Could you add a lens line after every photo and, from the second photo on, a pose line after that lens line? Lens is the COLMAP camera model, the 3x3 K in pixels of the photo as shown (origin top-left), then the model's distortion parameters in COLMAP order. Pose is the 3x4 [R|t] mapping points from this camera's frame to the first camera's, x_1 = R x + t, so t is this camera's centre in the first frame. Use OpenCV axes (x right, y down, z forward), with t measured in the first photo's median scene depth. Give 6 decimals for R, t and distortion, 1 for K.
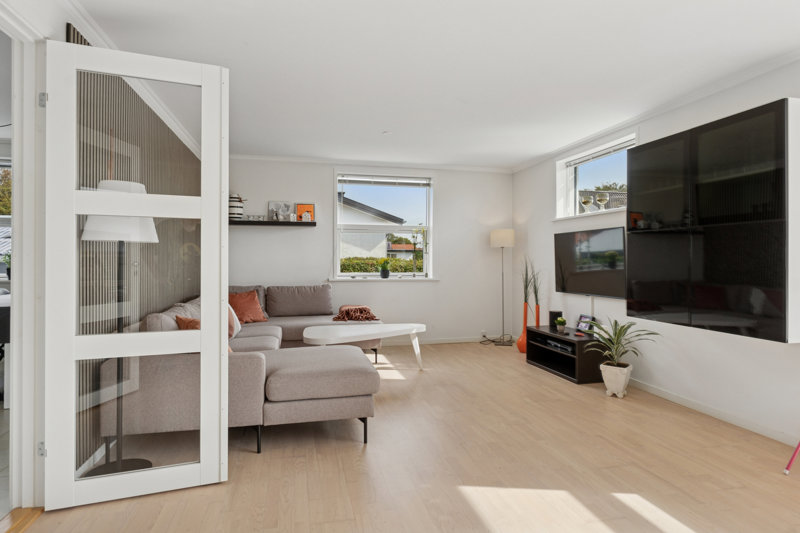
lens RADIAL K [[470.2, 0, 401.2], [0, 470.2, 261.0], [0, 0, 1]] dist [0.004813, -0.000586]
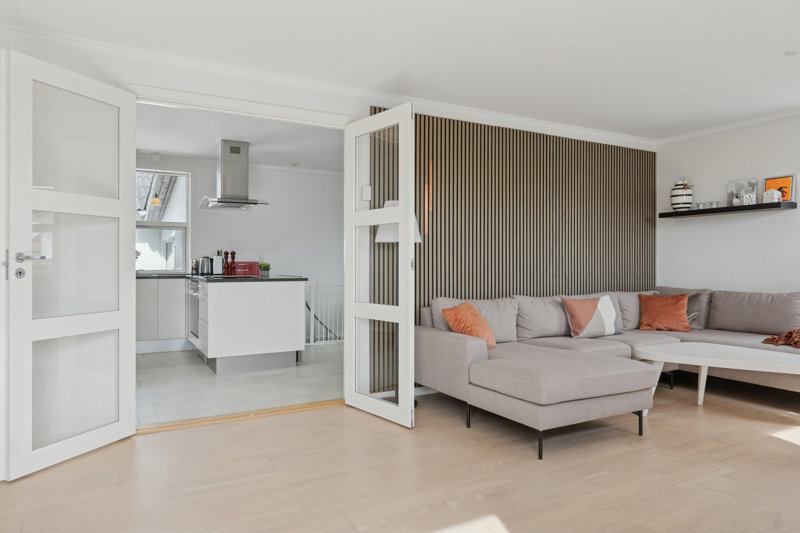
lens RADIAL K [[524.2, 0, 400.4], [0, 524.2, 266.3], [0, 0, 1]] dist [0.001171, 0.000463]
pose [[0.279603, 0.002506, -0.960112, 0.417321], [-0.003389, 0.999993, 0.001623, 0.013549], [0.960110, 0.002800, 0.279610, 0.249740]]
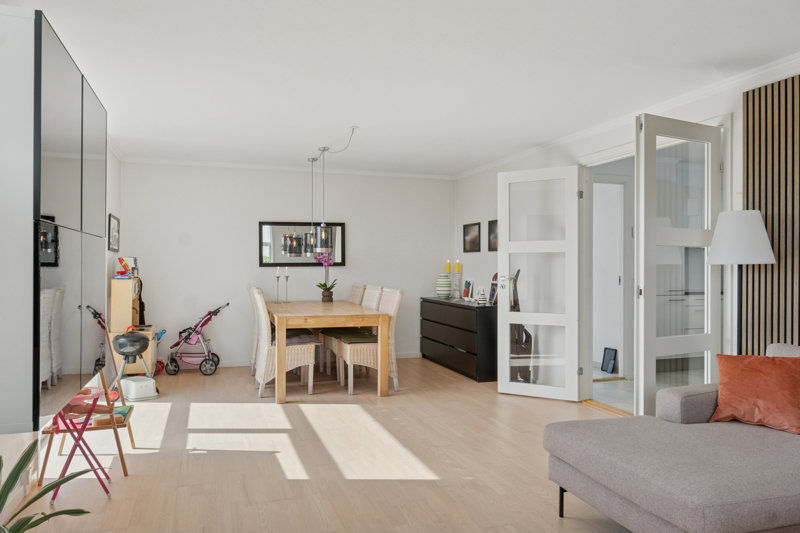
lens RADIAL K [[562.3, 0, 400.1], [0, 562.3, 267.8], [0, 0, 1]] dist [0.002335, 0.000556]
pose [[-0.995358, -0.003567, -0.096173, 0.148354], [-0.003460, 0.999993, -0.001283, -0.011226], [0.096177, -0.000944, -0.995364, 1.000255]]
